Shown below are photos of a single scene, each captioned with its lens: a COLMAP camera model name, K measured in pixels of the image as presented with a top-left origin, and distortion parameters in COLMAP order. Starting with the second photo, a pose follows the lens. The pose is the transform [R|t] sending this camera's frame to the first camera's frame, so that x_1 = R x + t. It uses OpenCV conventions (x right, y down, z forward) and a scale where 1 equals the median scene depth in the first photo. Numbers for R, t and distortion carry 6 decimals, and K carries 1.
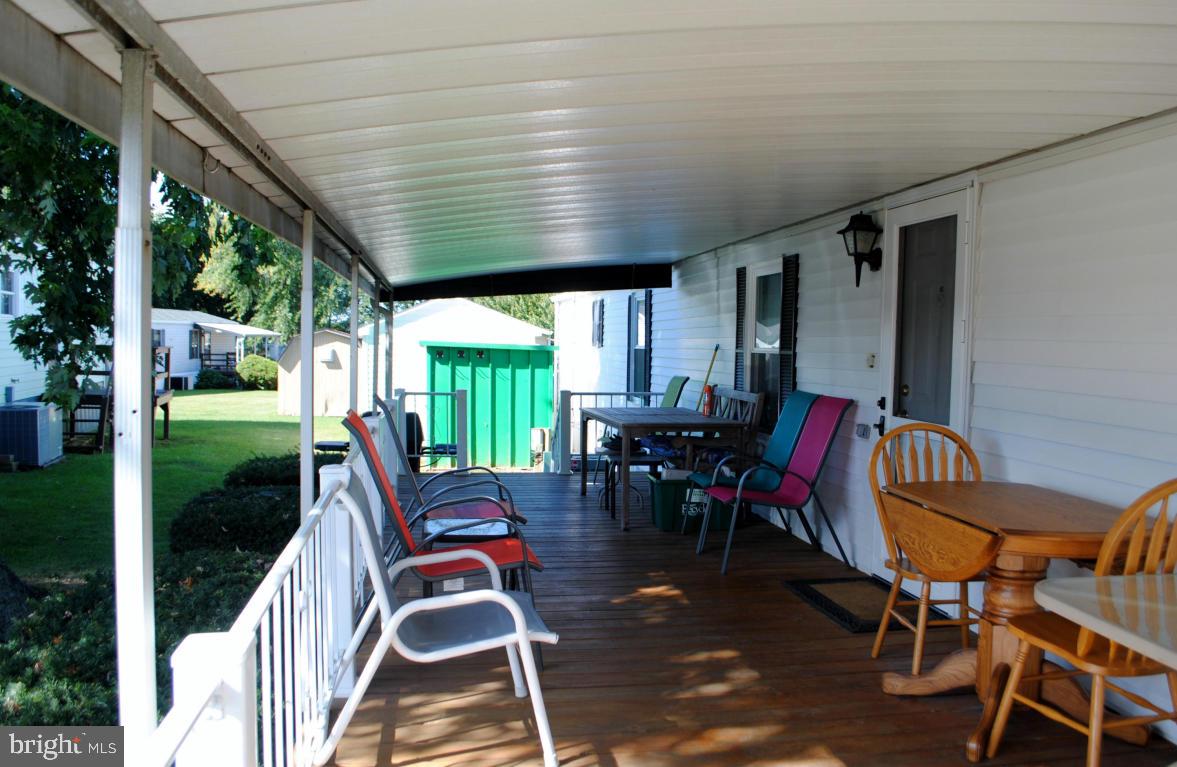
lens RADIAL K [[925.0, 0, 588.5], [0, 925.0, 383.5], [0, 0, 1]] dist [-0.078234, 0.007556]
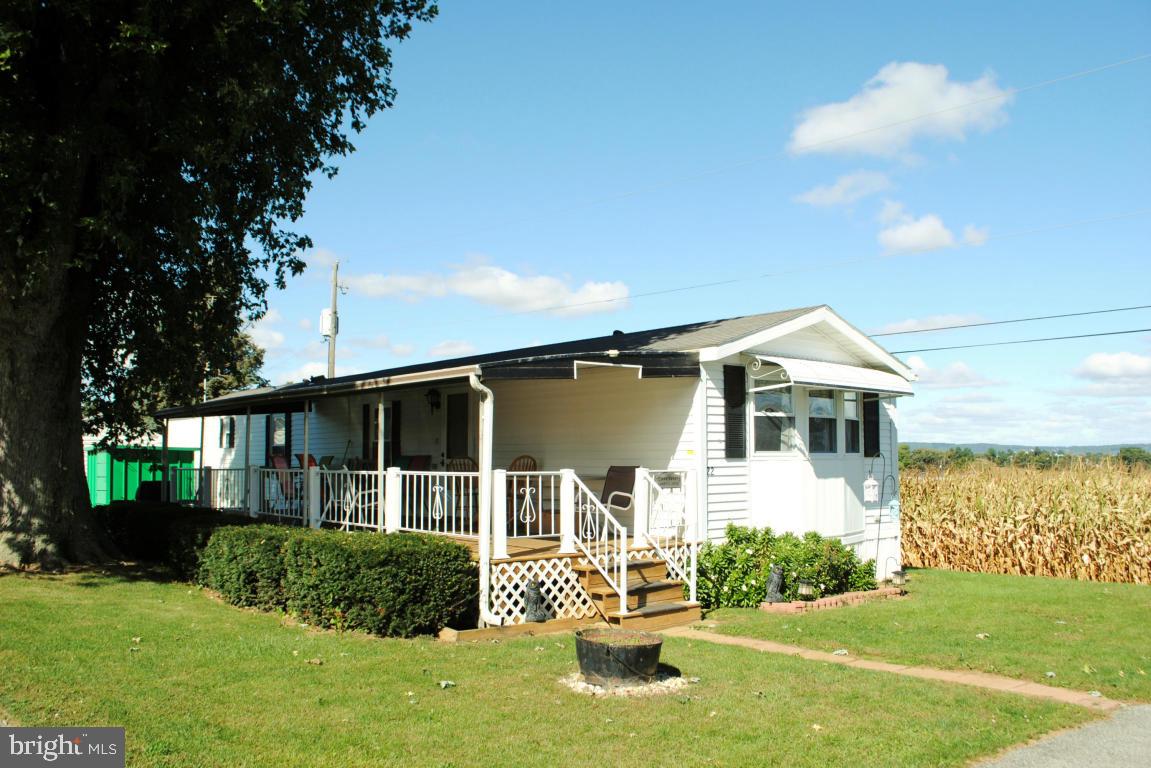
lens RADIAL K [[897.6, 0, 575.5], [0, 897.6, 384.0], [0, 0, 1]] dist [-0.087411, 0.010339]
pose [[0.836701, 0.032612, 0.546689, -0.643821], [0.041196, 0.991649, -0.122206, 0.118923], [-0.546109, 0.124772, 0.828370, -1.168869]]
